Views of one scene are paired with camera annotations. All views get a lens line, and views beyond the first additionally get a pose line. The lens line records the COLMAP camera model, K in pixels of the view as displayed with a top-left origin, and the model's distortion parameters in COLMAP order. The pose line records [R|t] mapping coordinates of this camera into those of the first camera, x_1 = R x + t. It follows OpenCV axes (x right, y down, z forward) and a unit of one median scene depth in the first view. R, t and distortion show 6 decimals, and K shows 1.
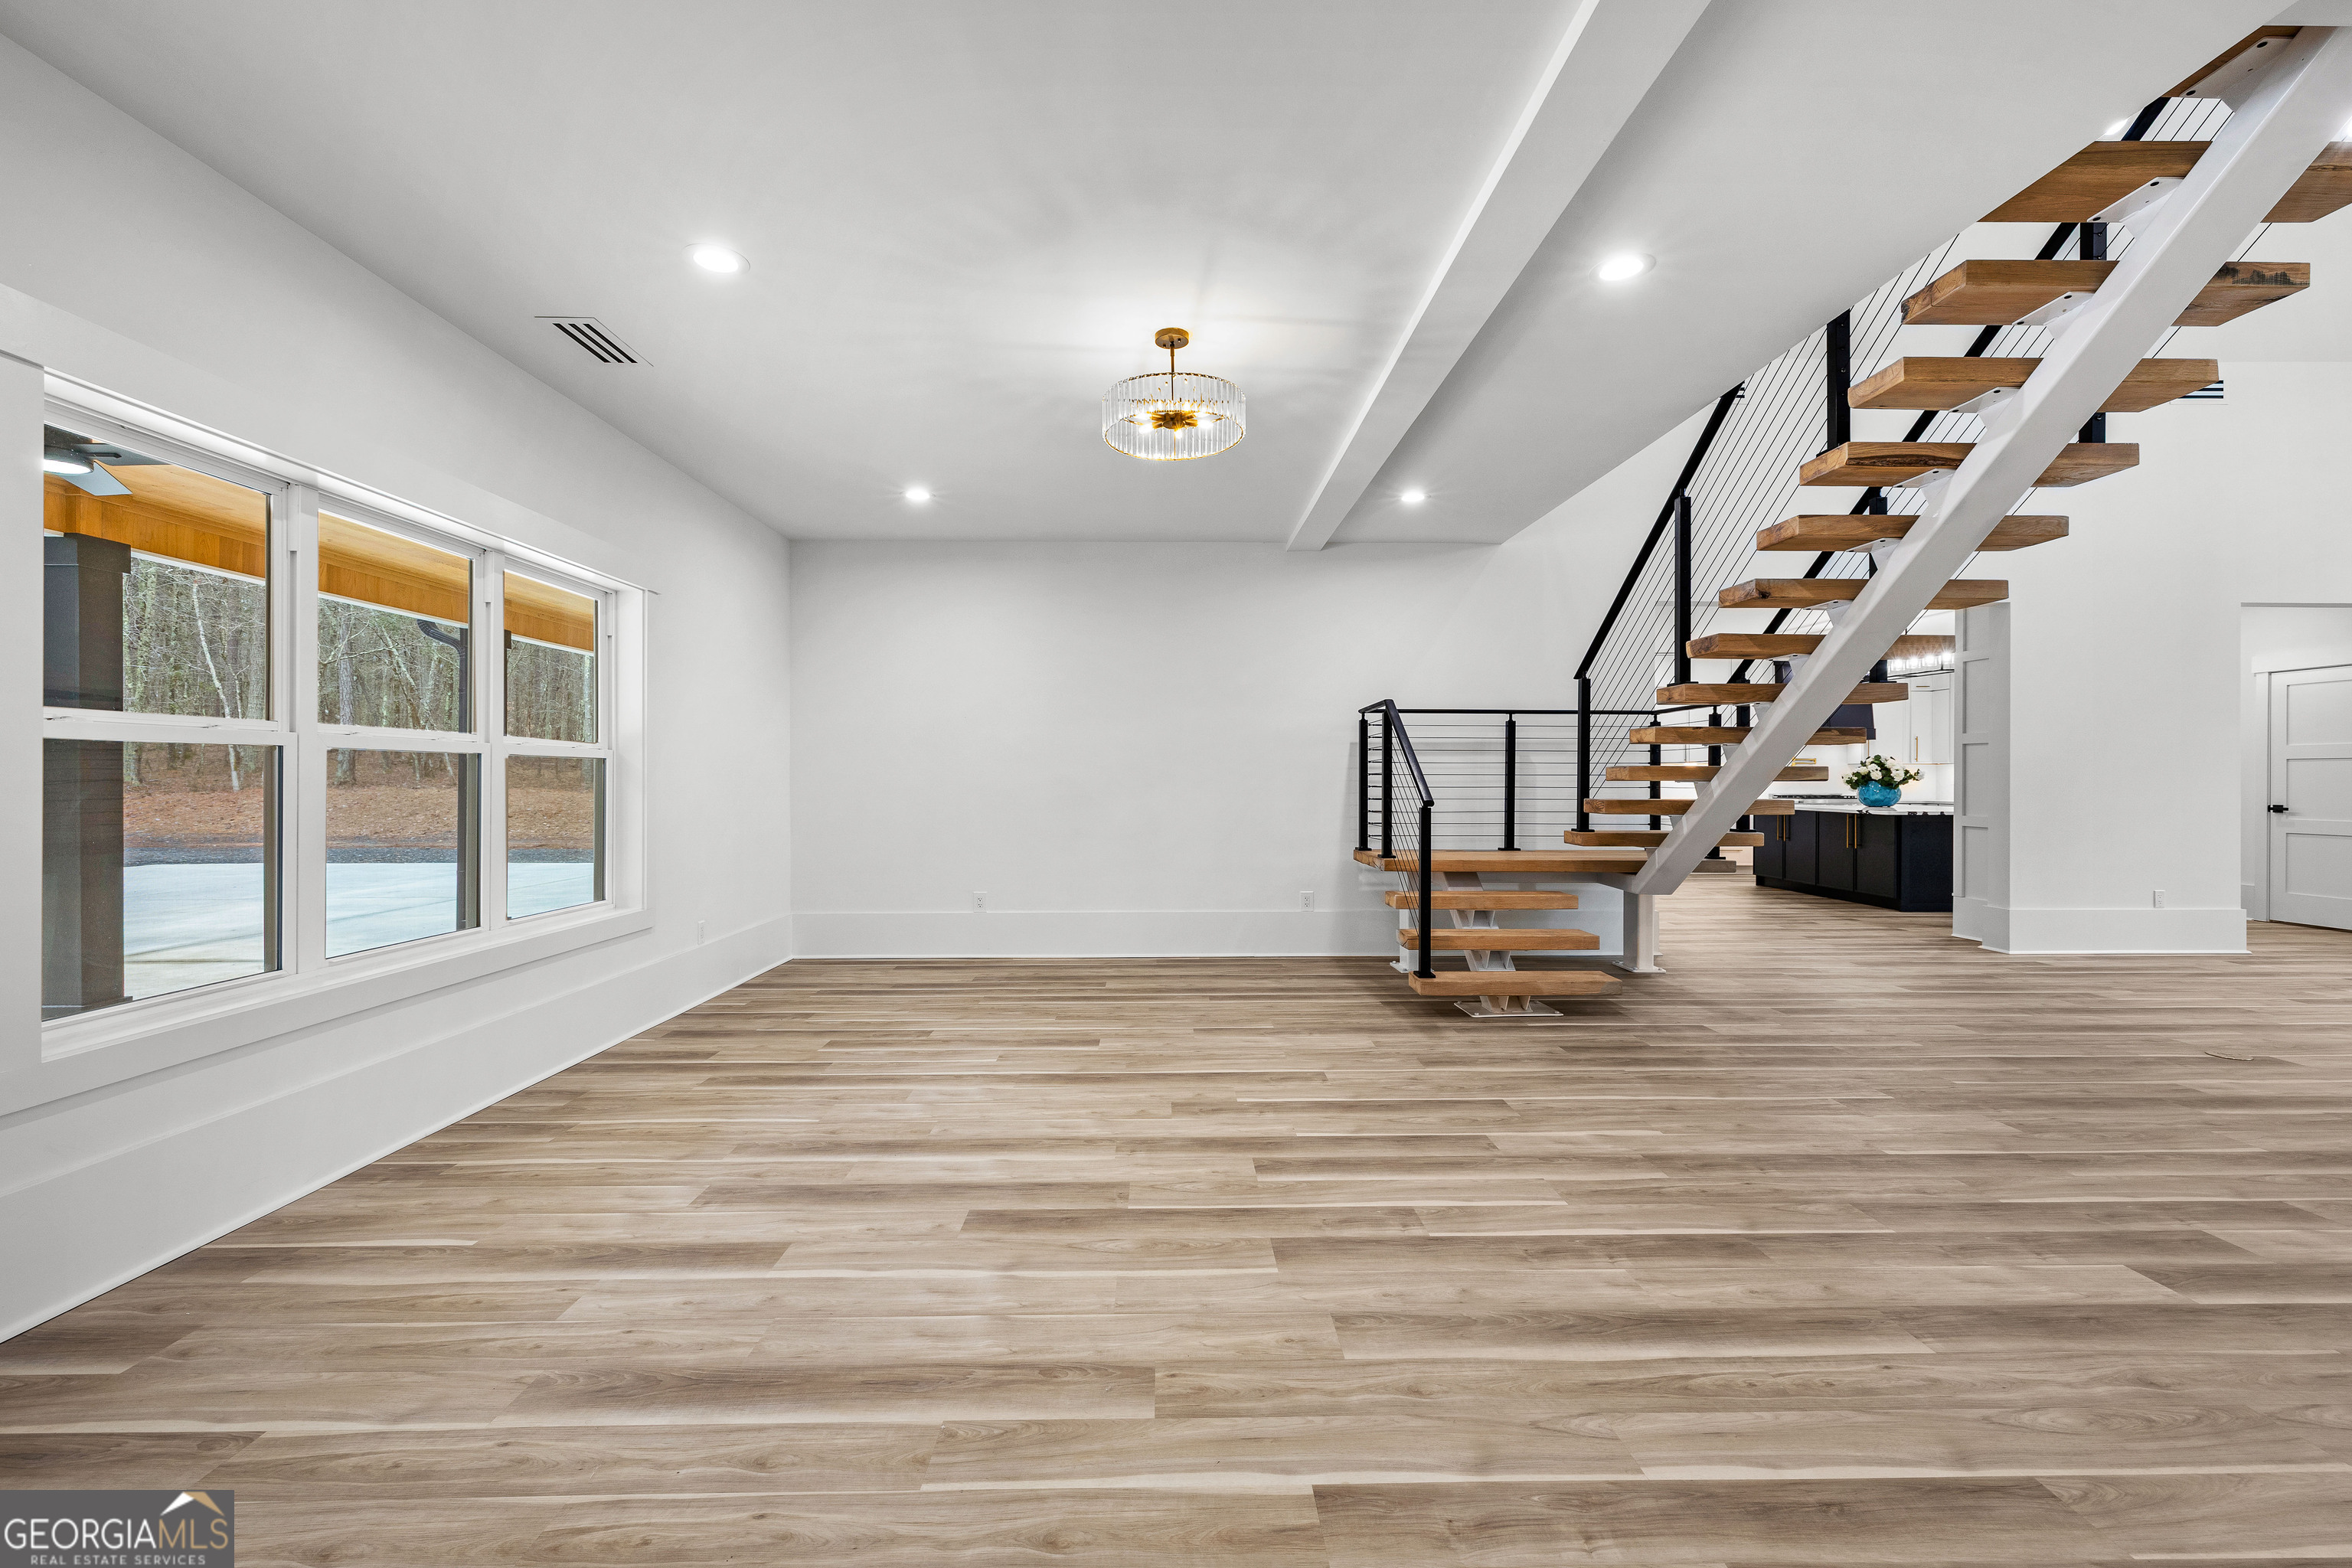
lens RADIAL K [[993.4, 0, 1182.9], [0, 993.4, 775.7], [0, 0, 1]] dist [-0.000302, 0.000381]
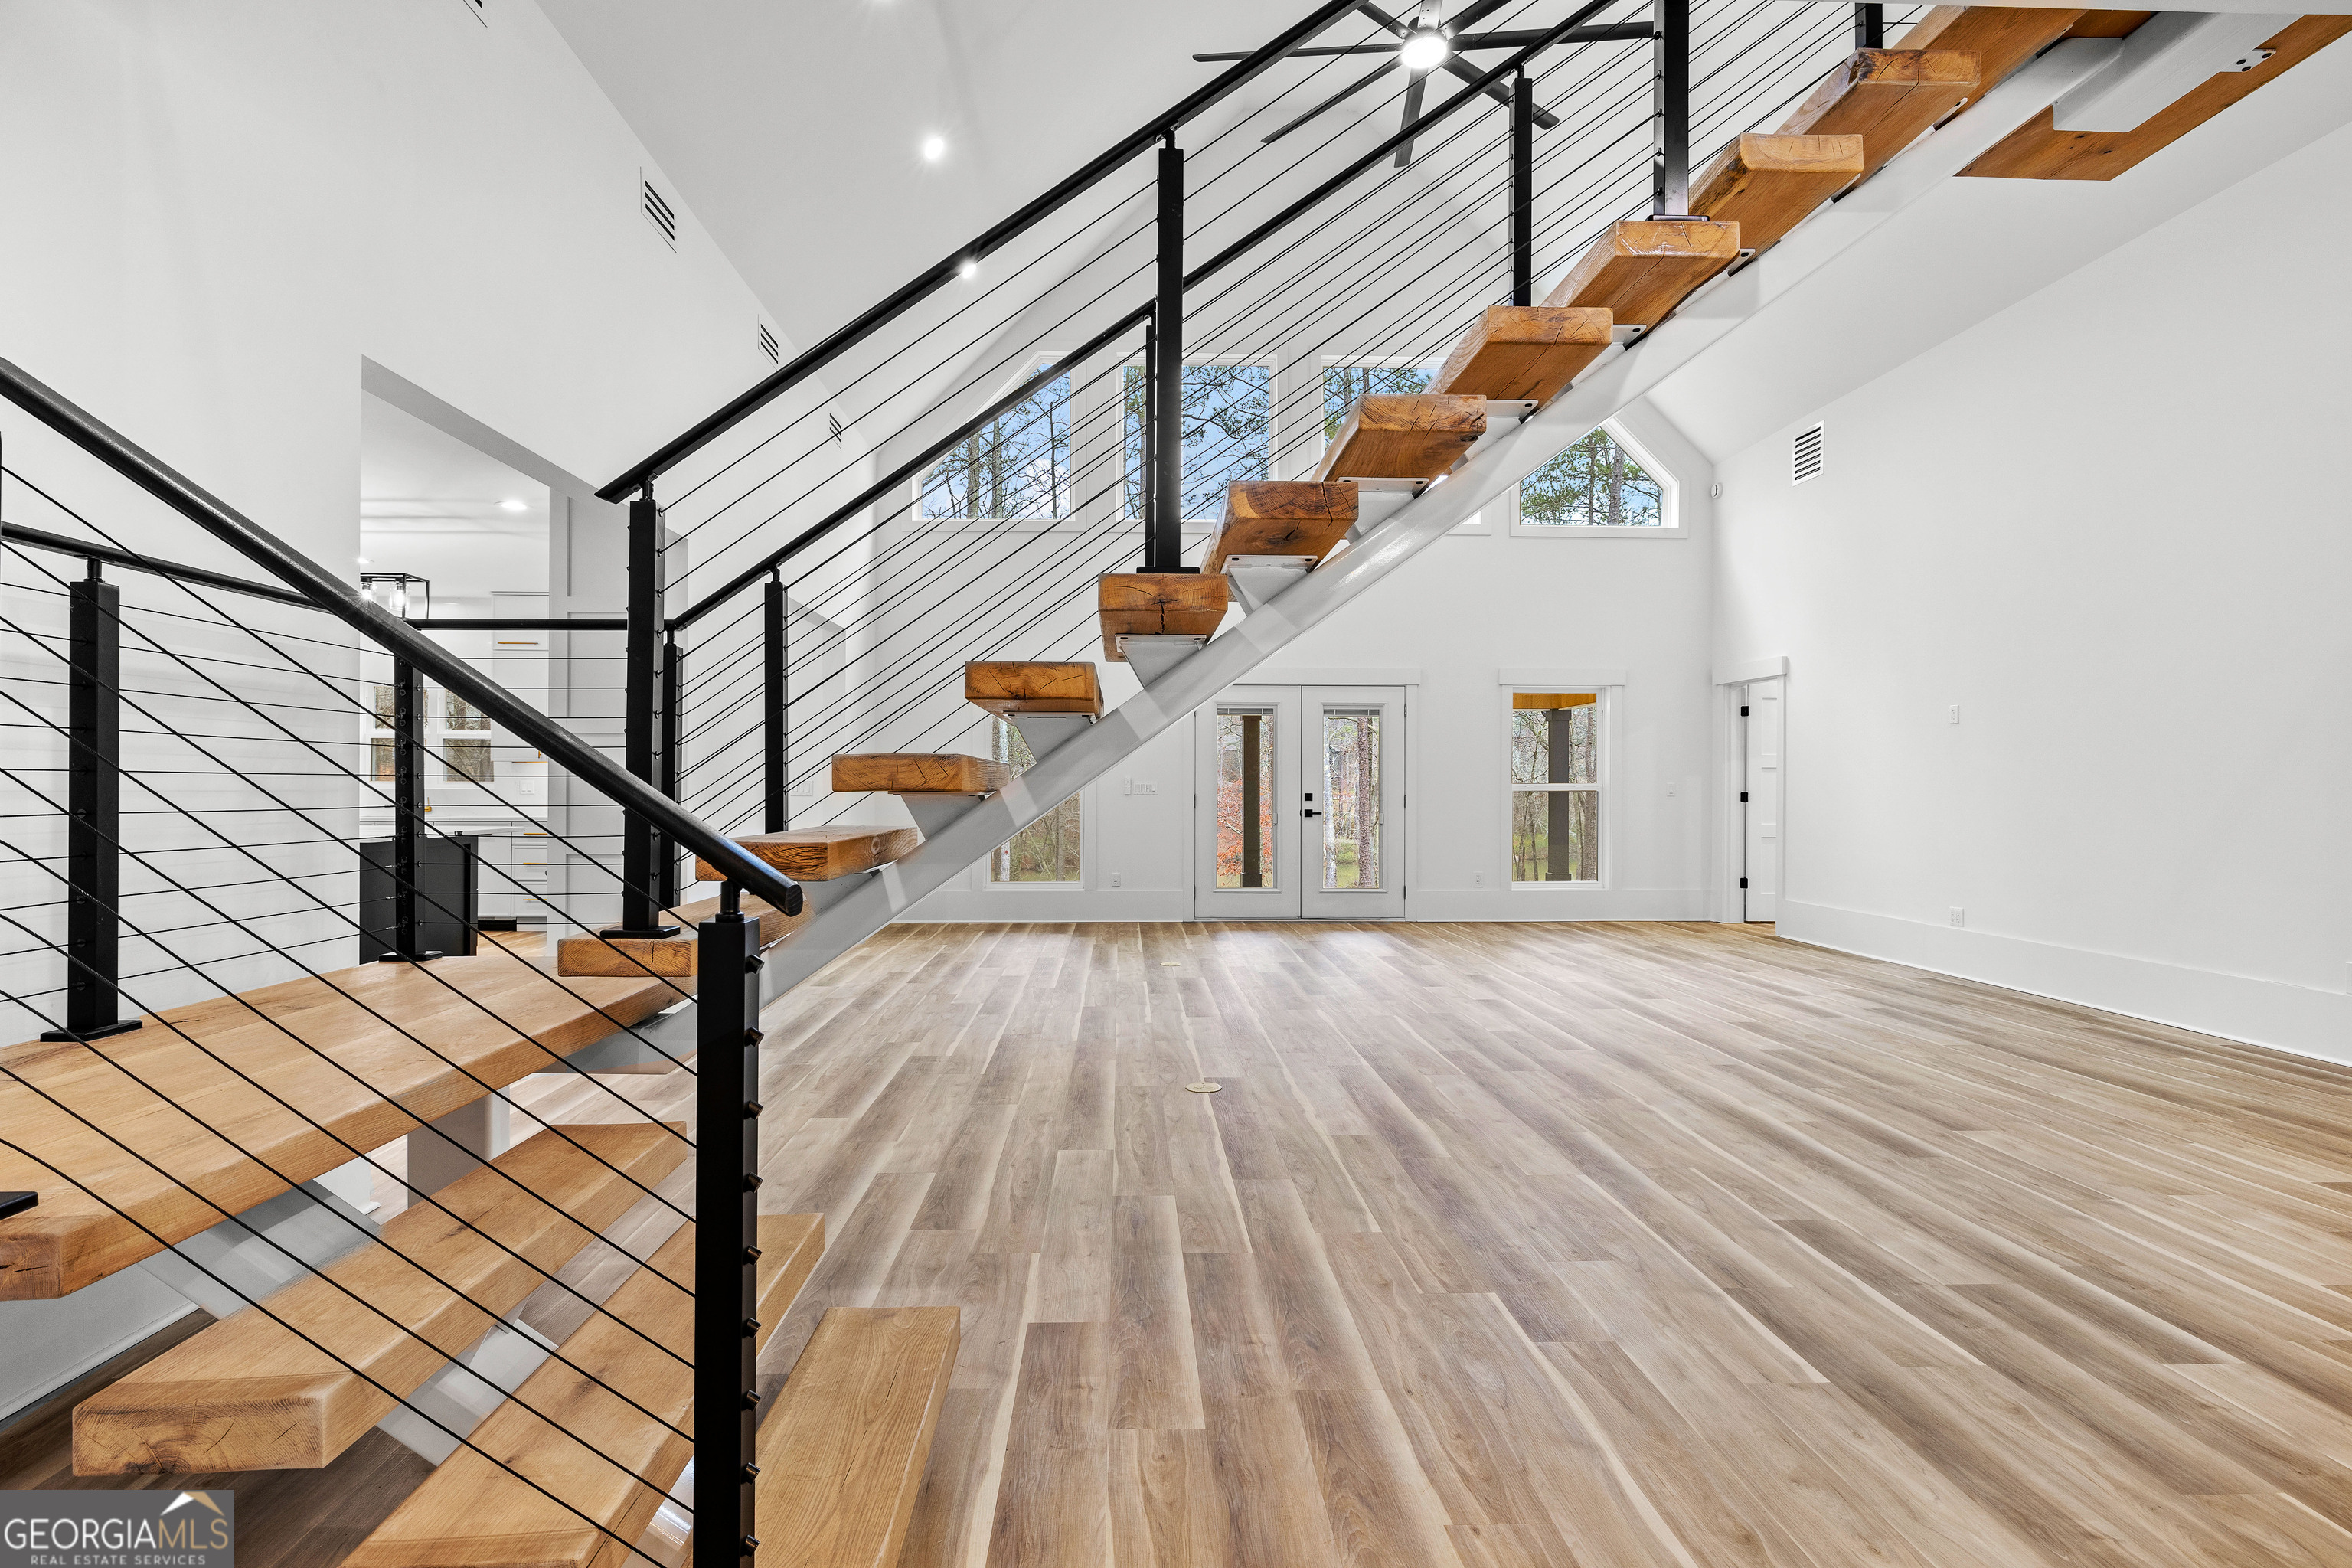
lens RADIAL K [[1161.9, 0, 1162.0], [0, 1161.9, 778.0], [0, 0, 1]] dist [-0.004148, 0.002025]
pose [[-0.016042, 0.004990, 0.999859, -0.026012], [-0.005892, 0.999970, -0.005085, 0.002250], [-0.999854, -0.005973, -0.016012, 1.577930]]
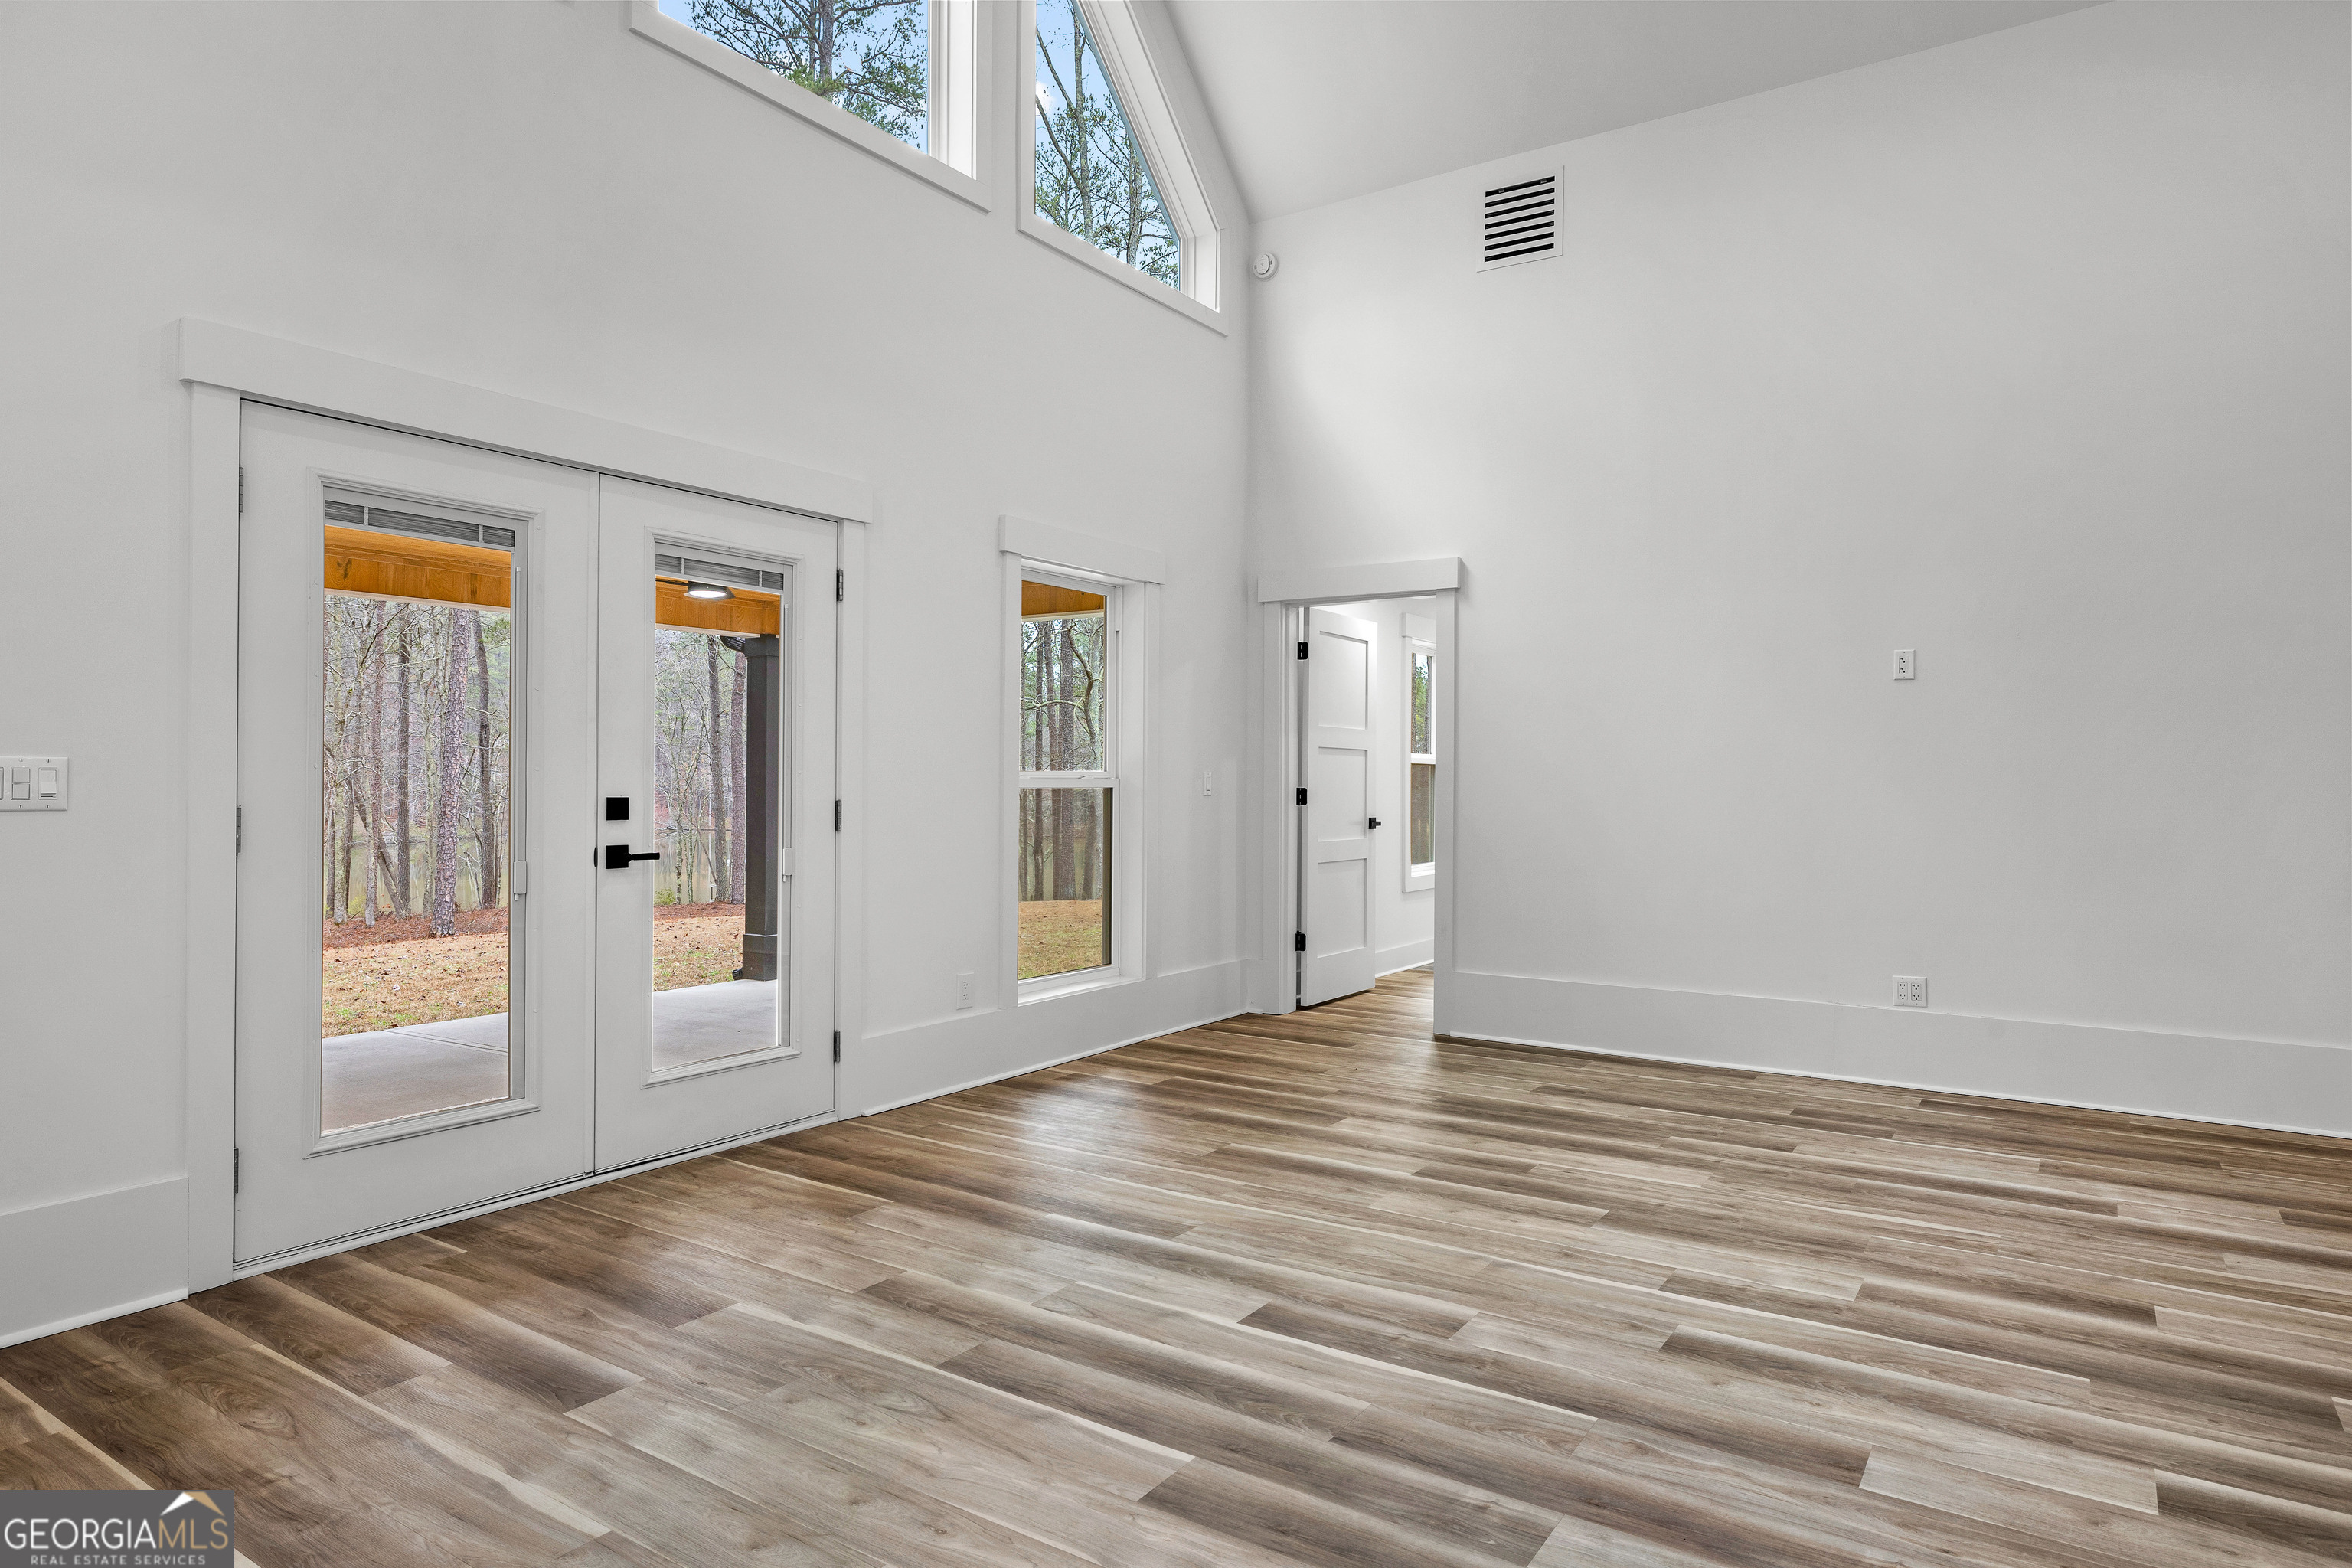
lens RADIAL K [[1368.4, 0, 1167.5], [0, 1368.4, 777.0], [0, 0, 1]] dist [-0.002823, 0.000872]
pose [[-0.818098, -0.006221, 0.575046, 2.235177], [-0.009097, 0.999956, -0.002124, 0.004250], [-0.575007, -0.006969, -0.818119, 1.897479]]
